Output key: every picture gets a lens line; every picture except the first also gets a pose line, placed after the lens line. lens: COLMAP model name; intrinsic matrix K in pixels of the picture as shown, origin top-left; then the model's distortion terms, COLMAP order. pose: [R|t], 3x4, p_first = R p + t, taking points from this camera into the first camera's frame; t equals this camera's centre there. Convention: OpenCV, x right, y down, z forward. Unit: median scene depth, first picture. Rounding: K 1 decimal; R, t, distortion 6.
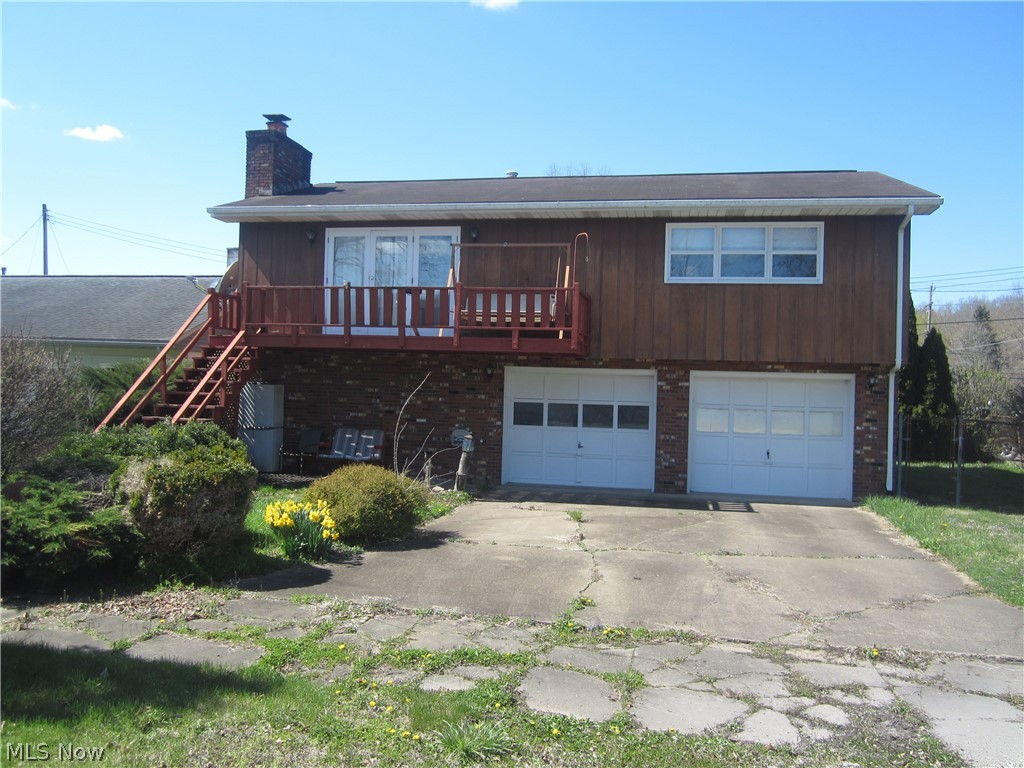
lens RADIAL K [[842.3, 0, 519.1], [0, 842.3, 379.3], [0, 0, 1]] dist [-0.054845, 0.022992]
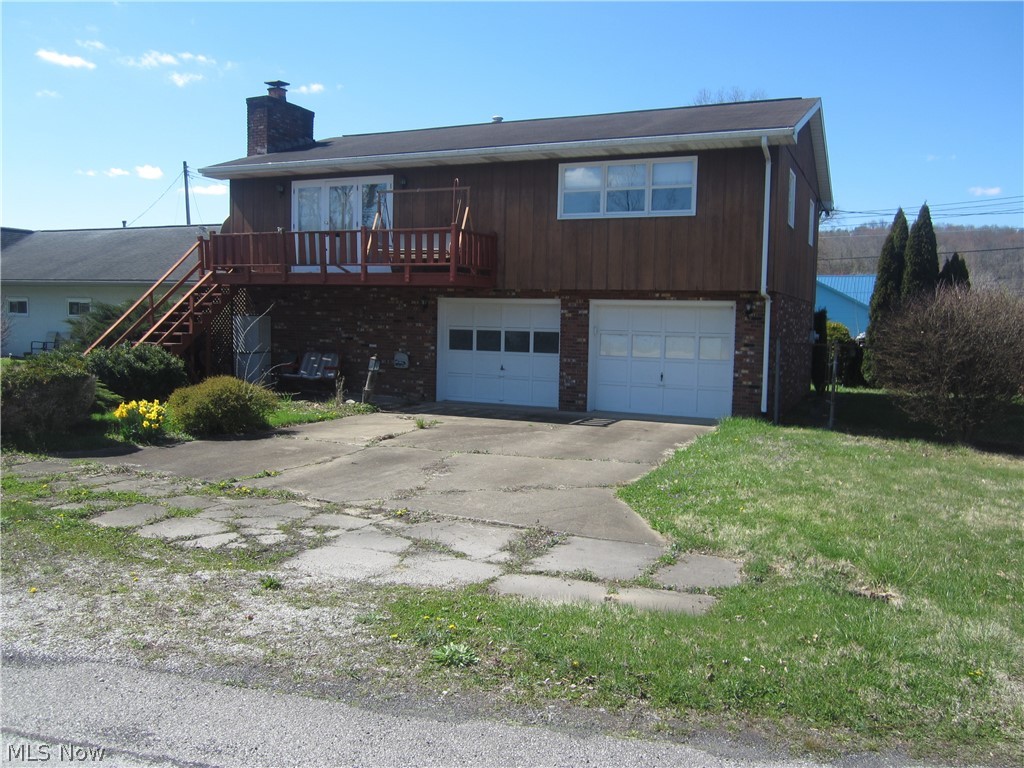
lens RADIAL K [[842.3, 0, 516.8], [0, 842.3, 377.1], [0, 0, 1]] dist [-0.054845, 0.022992]
pose [[0.974701, 0.008668, -0.223343, 0.357012], [0.007998, 0.997255, 0.073610, 0.008994], [0.223368, -0.073534, 0.971956, -0.088588]]
